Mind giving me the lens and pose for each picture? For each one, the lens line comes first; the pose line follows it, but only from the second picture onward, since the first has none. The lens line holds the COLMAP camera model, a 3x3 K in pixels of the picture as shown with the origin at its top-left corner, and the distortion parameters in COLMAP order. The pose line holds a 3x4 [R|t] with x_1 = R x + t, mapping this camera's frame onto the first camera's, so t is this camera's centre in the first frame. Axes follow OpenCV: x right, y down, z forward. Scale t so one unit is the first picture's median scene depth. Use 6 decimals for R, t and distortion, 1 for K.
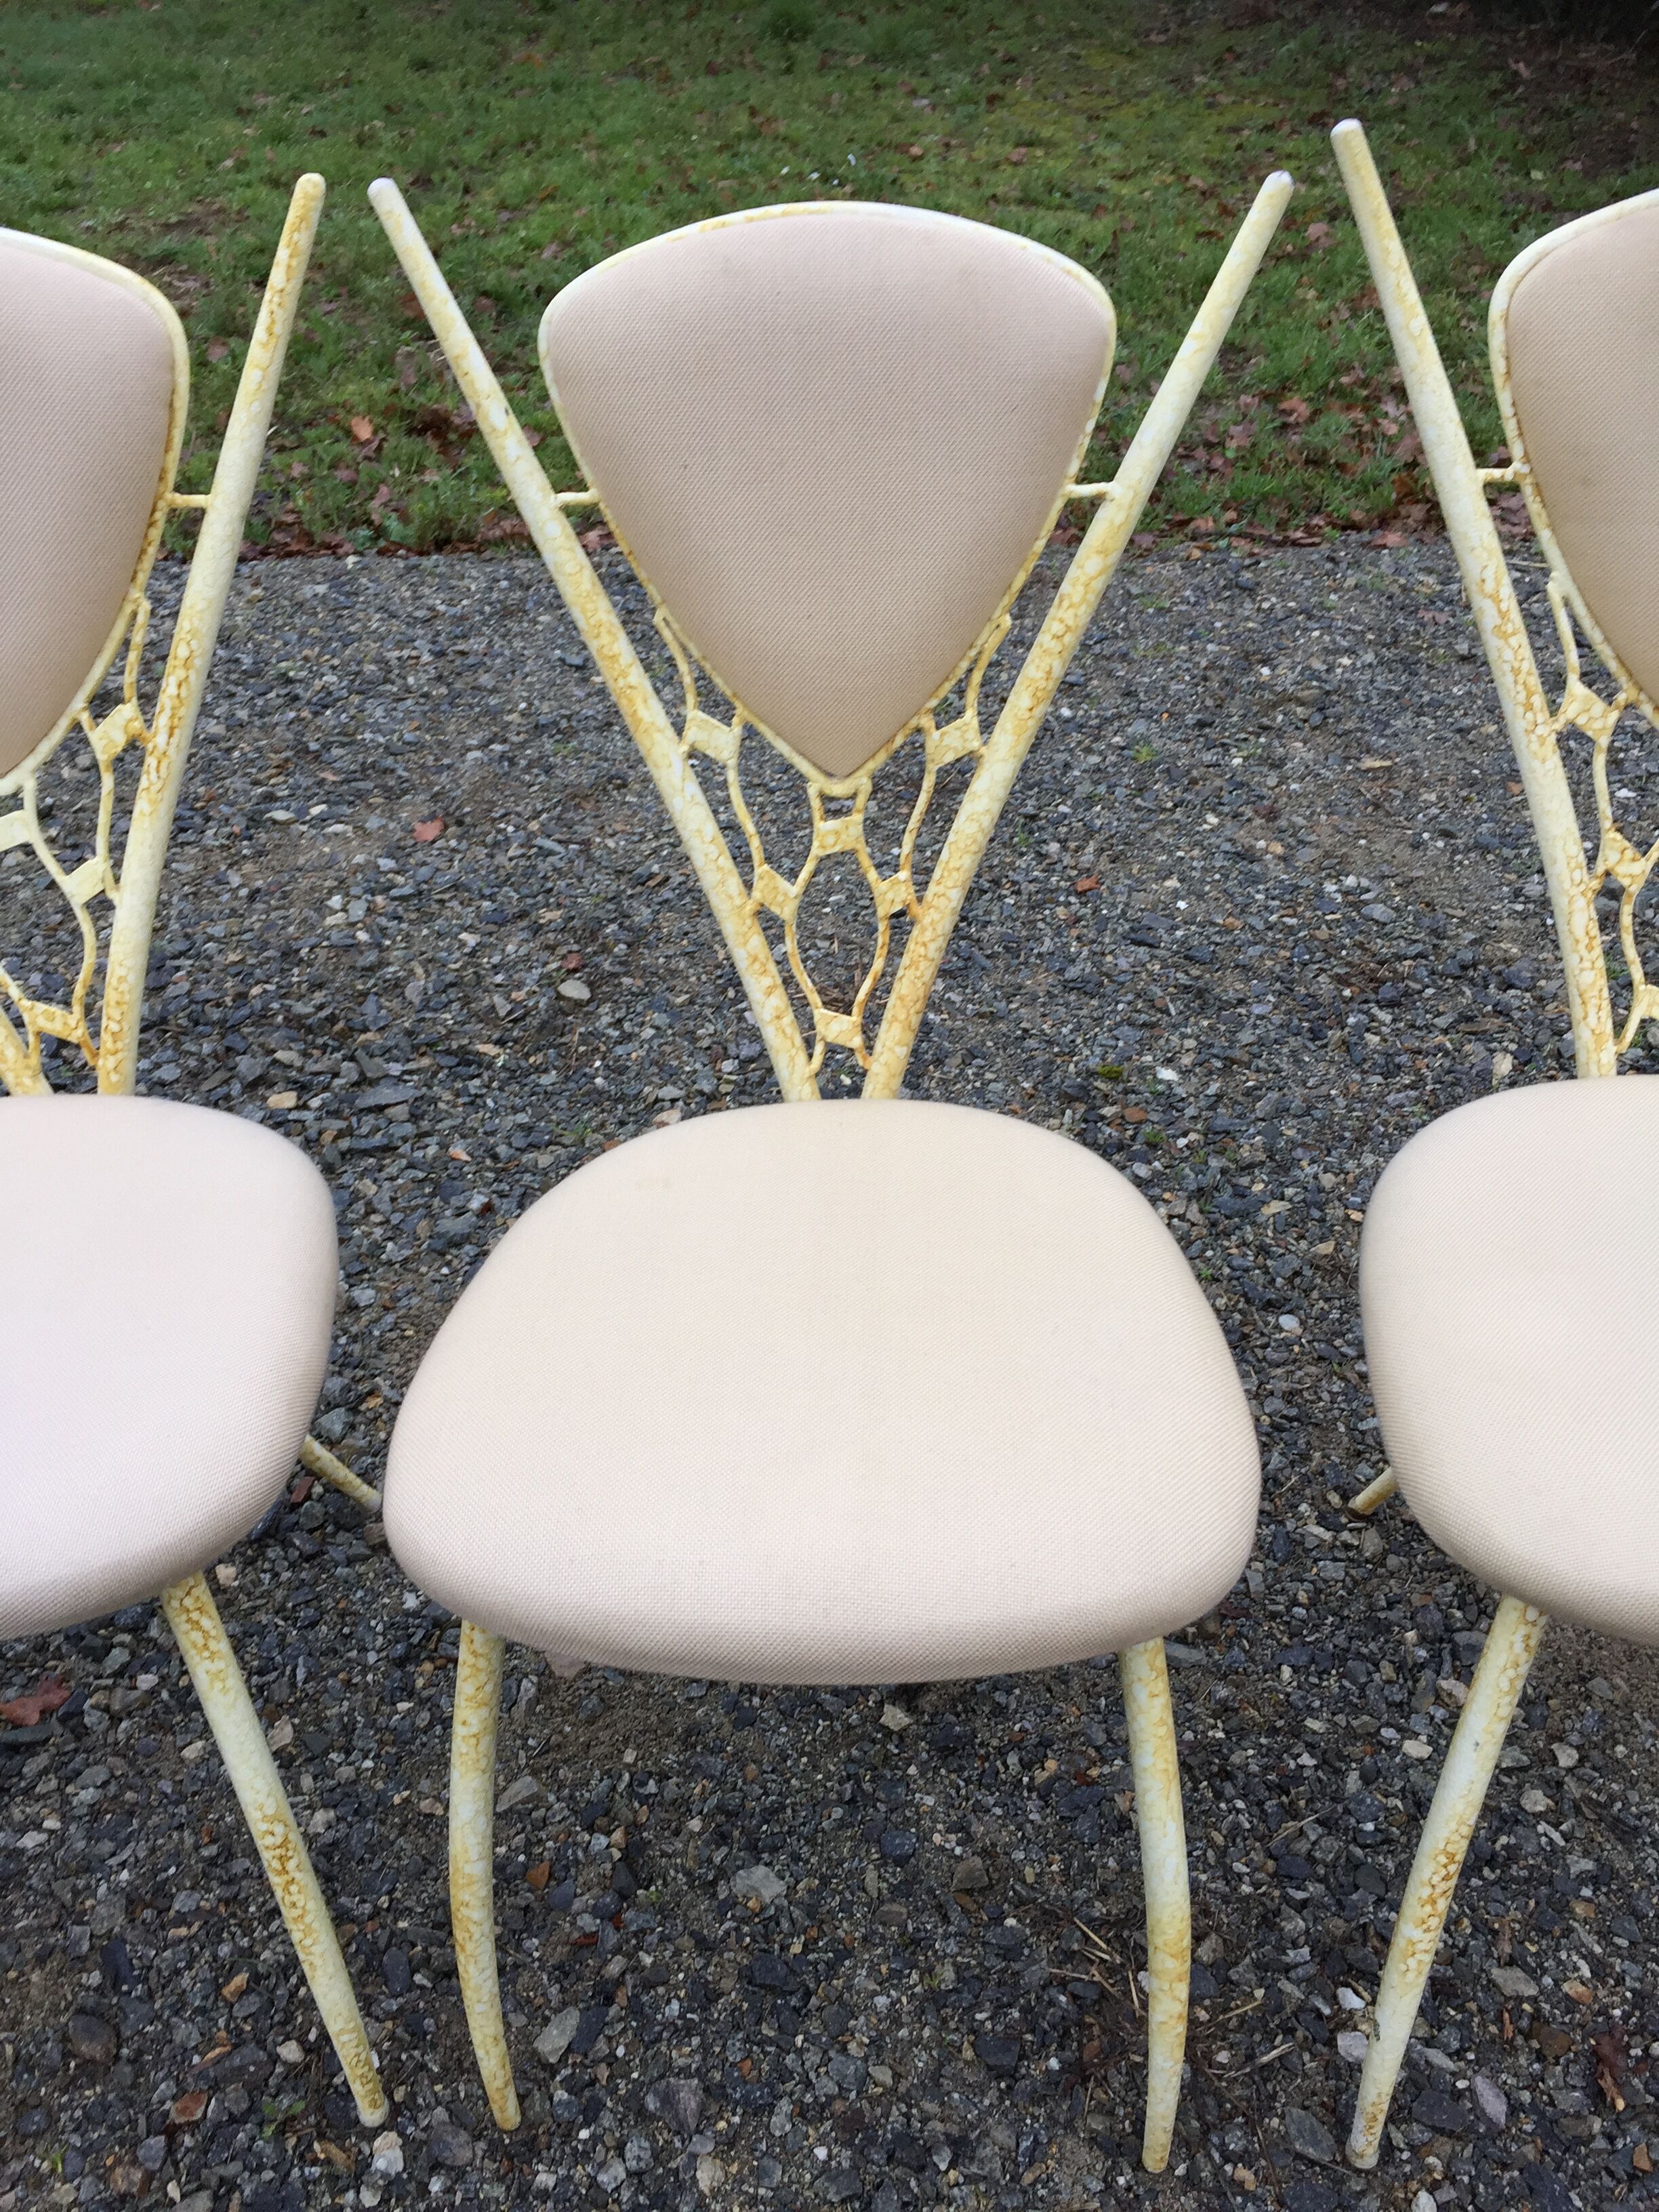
lens RADIAL K [[1876.7, 0, 838.4], [0, 1876.7, 1118.9], [0, 0, 1]] dist [0.084581, -0.111867]
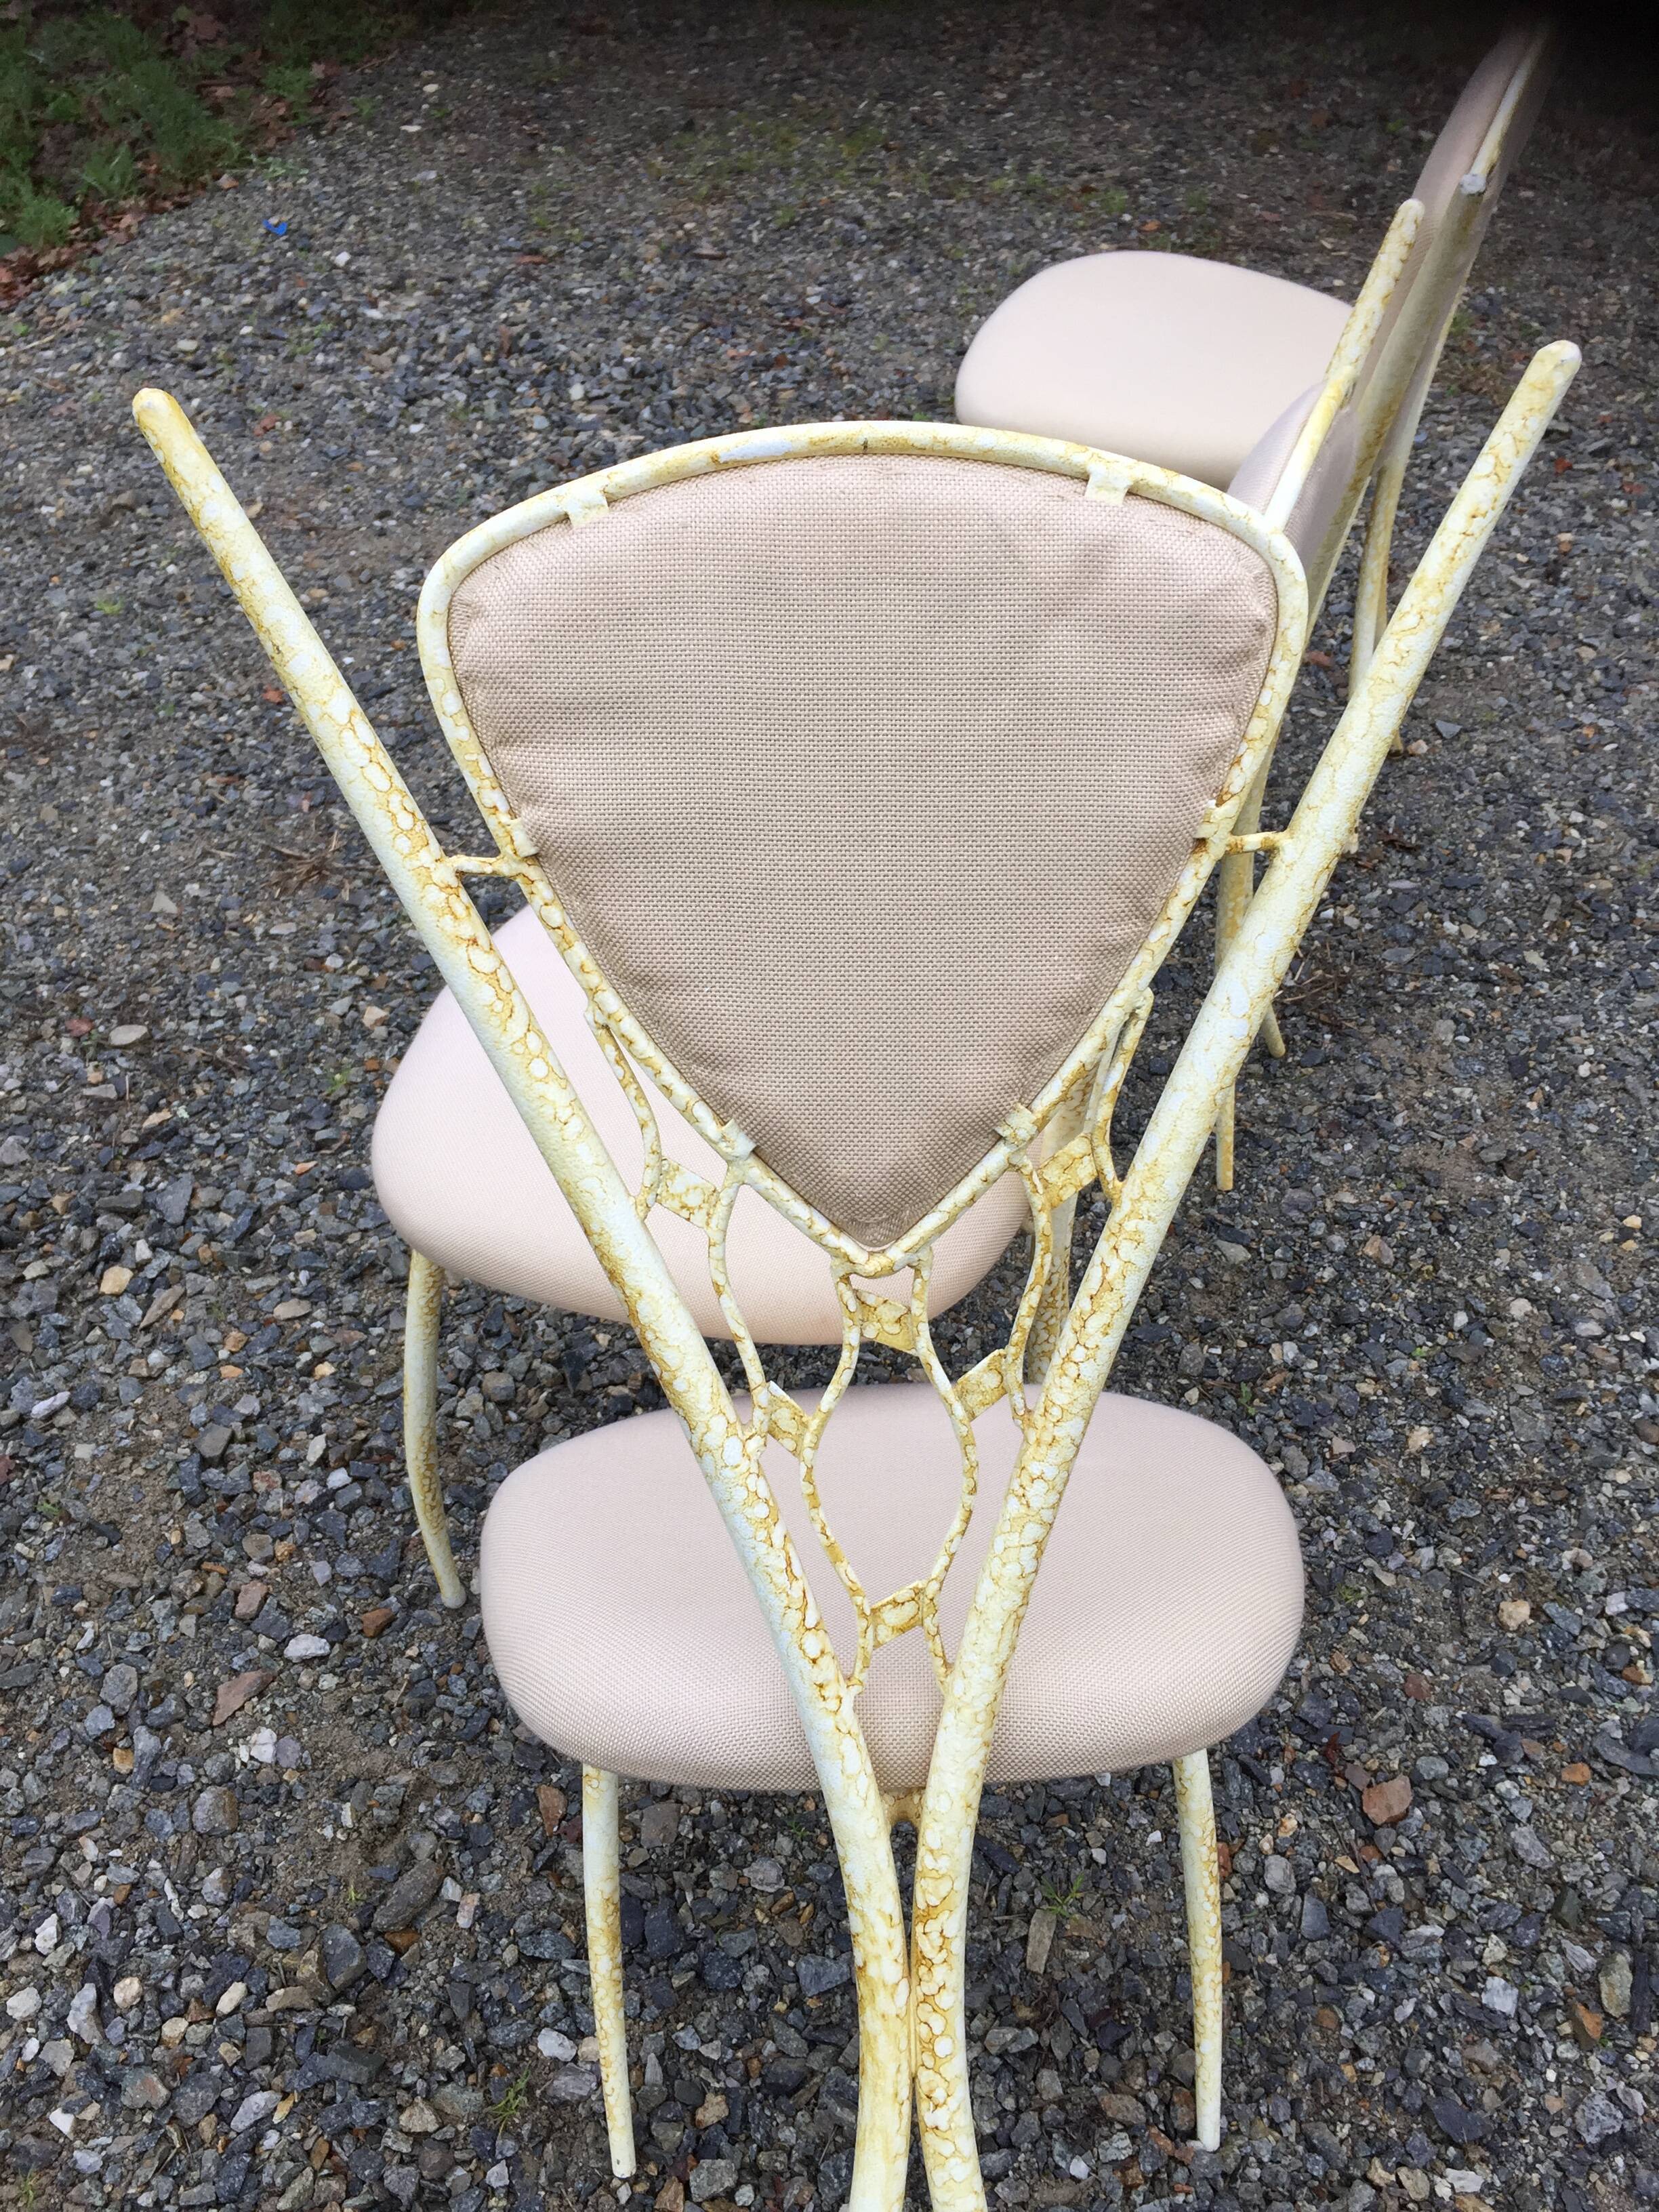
lens RADIAL K [[1879.3, 0, 821.2], [0, 1879.3, 1106.5], [0, 0, 1]] dist [0.085581, -0.108839]
pose [[0.377235, -0.664584, 0.644997, -0.668875], [0.596736, 0.707030, 0.379492, -0.203086], [-0.708237, 0.241736, 0.663298, 0.133084]]
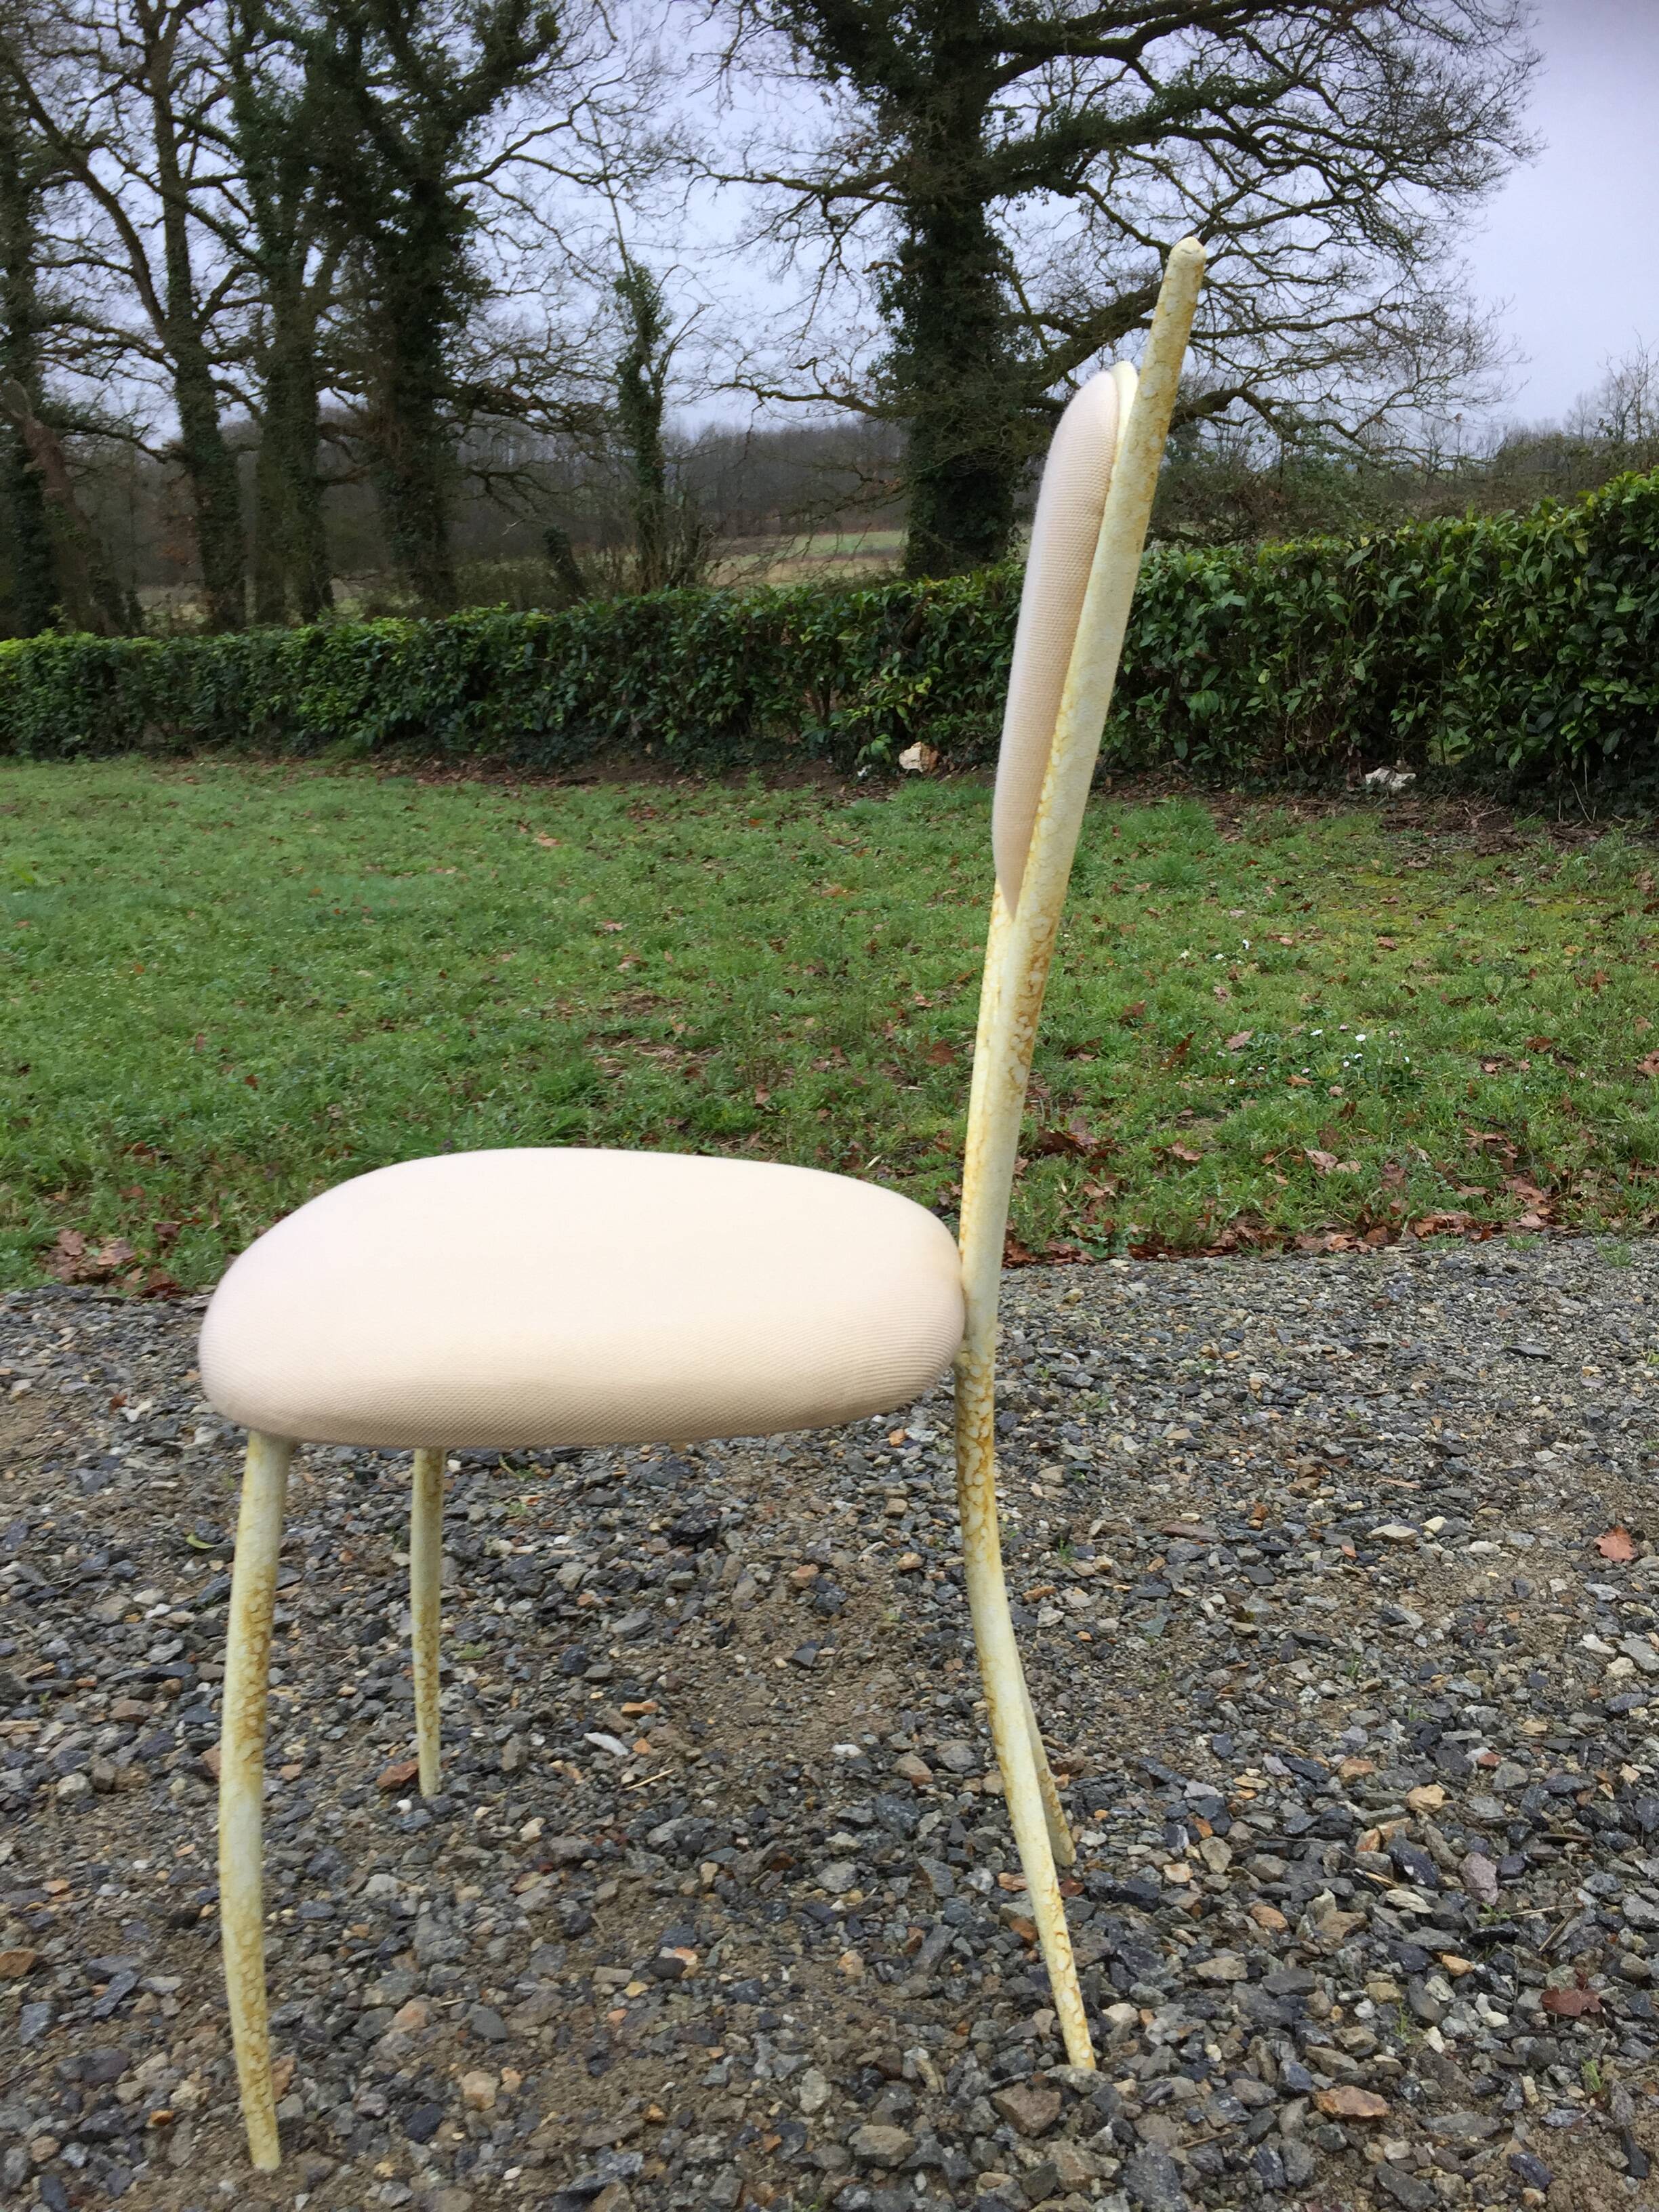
lens RADIAL K [[1879.3, 0, 835.9], [0, 1879.3, 1112.3], [0, 0, 1]] dist [0.085581, -0.108839]
pose [[0.999727, -0.020899, 0.010452, -0.609302], [0.023354, 0.908458, -0.417323, -0.006411], [-0.000773, 0.417453, 0.908698, 0.307376]]
